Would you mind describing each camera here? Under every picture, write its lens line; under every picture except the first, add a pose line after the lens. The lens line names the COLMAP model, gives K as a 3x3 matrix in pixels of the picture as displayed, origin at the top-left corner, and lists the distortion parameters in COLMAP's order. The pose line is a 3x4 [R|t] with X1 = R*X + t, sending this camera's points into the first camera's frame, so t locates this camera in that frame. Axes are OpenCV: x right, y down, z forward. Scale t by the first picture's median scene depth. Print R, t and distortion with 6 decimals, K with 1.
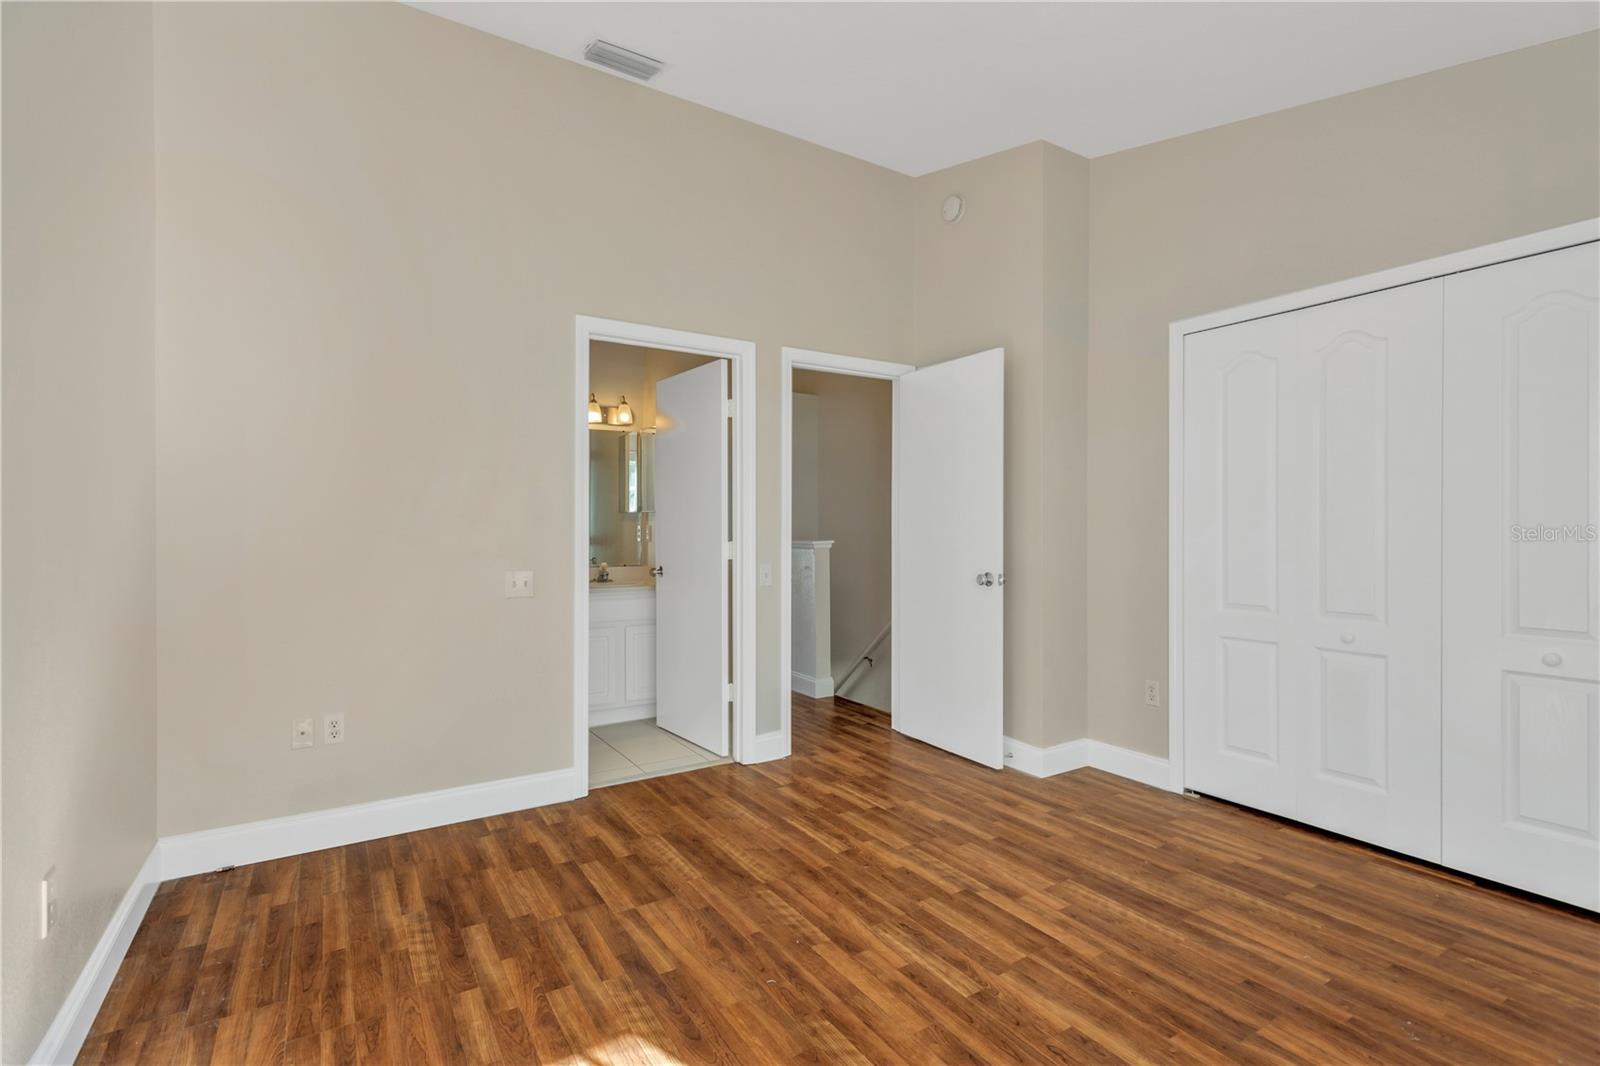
lens RADIAL K [[749.4, 0, 799.4], [0, 749.4, 528.5], [0, 0, 1]] dist [0.024082, -0.010587]
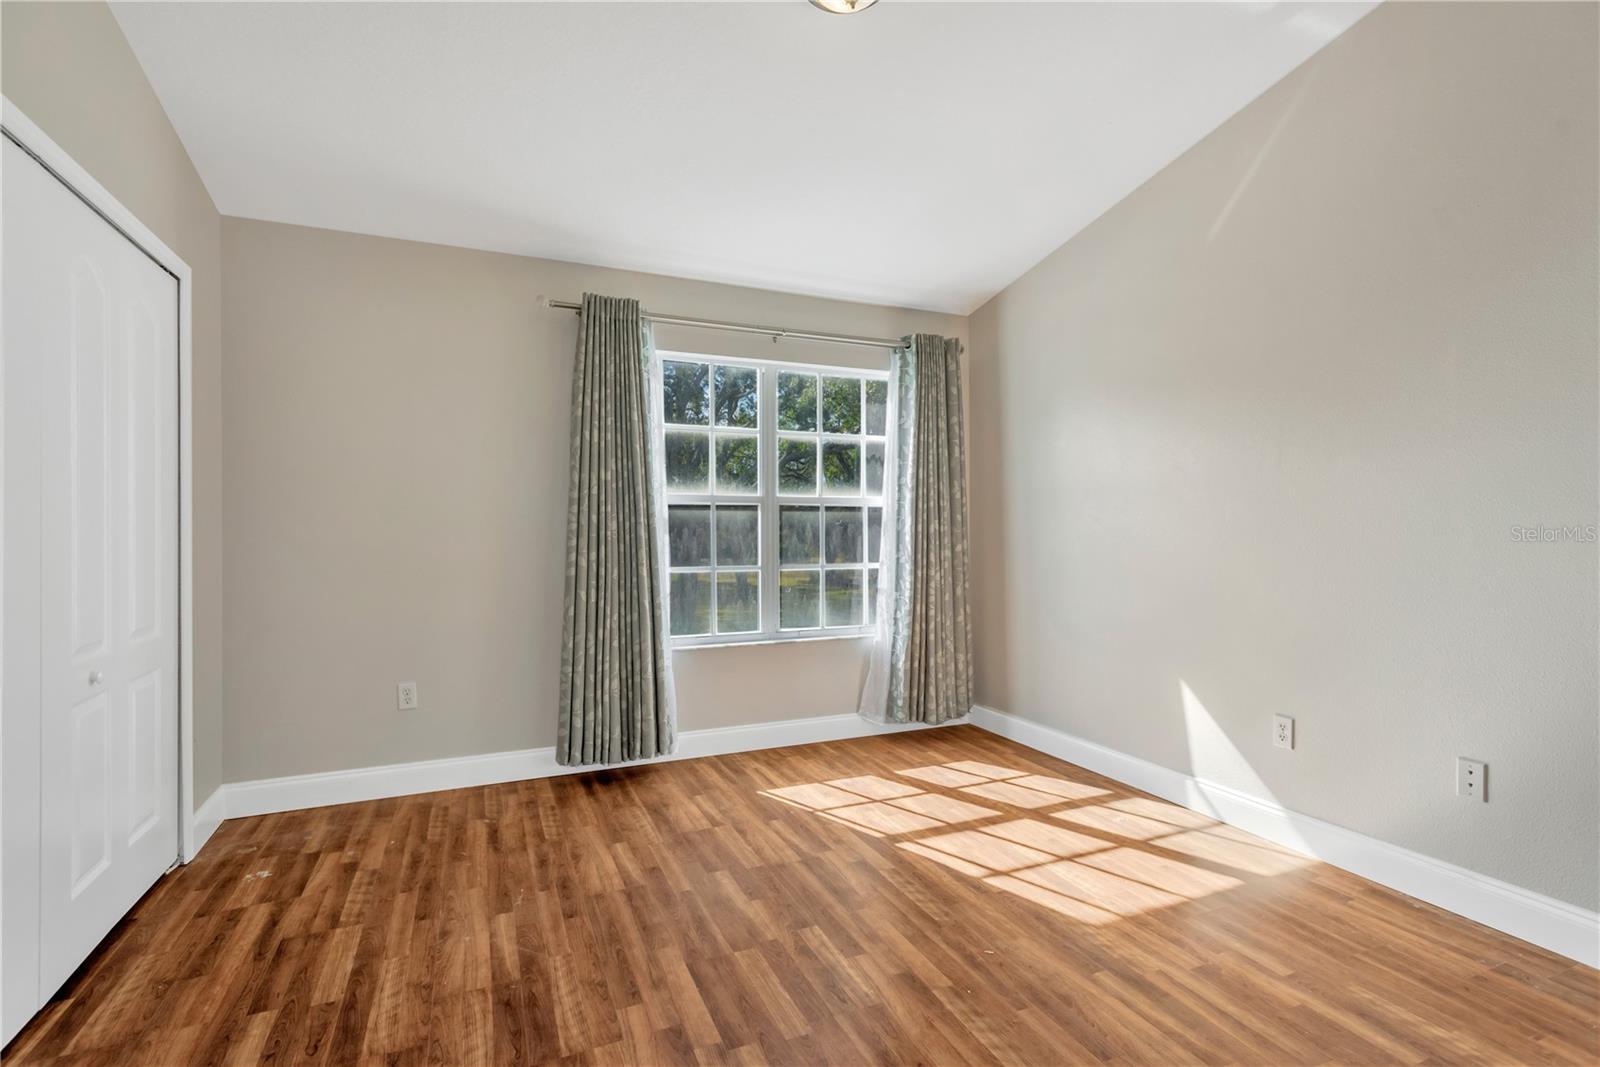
lens RADIAL K [[749.4, 0, 799.4], [0, 749.4, 529.0], [0, 0, 1]] dist [0.024082, -0.010587]
pose [[-0.988558, 0.000808, 0.150836, 0.062027], [0.000504, 0.999998, -0.002054, 0.003728], [-0.150837, -0.001954, -0.988557, 1.949822]]
